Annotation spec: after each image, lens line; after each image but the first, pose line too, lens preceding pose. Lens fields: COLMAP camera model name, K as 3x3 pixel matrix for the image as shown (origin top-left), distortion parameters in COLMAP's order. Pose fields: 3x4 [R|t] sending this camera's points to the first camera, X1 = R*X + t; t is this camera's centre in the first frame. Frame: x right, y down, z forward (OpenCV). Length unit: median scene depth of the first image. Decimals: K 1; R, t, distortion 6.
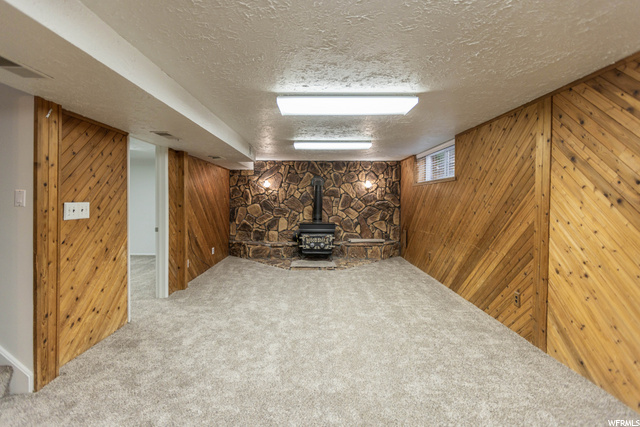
lens RADIAL K [[298.0, 0, 322.5], [0, 298.0, 198.2], [0, 0, 1]] dist [-0.000541, -0.000249]
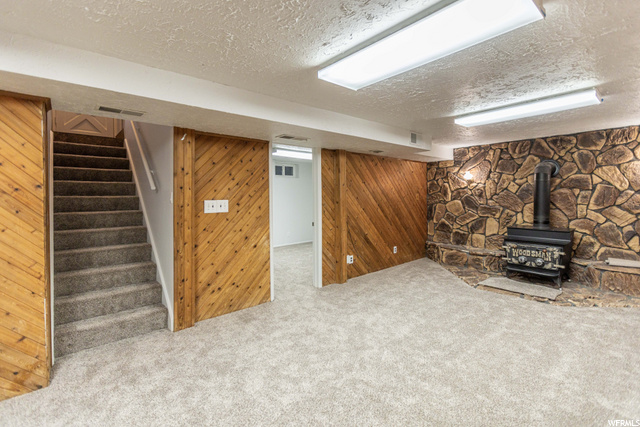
lens RADIAL K [[298.0, 0, 322.5], [0, 298.0, 198.2], [0, 0, 1]] dist [-0.000541, -0.000249]
pose [[0.651544, -0.005241, -0.758593, 0.172054], [0.016410, 0.999840, 0.007187, 0.001308], [0.758433, -0.017131, 0.651526, 0.175041]]
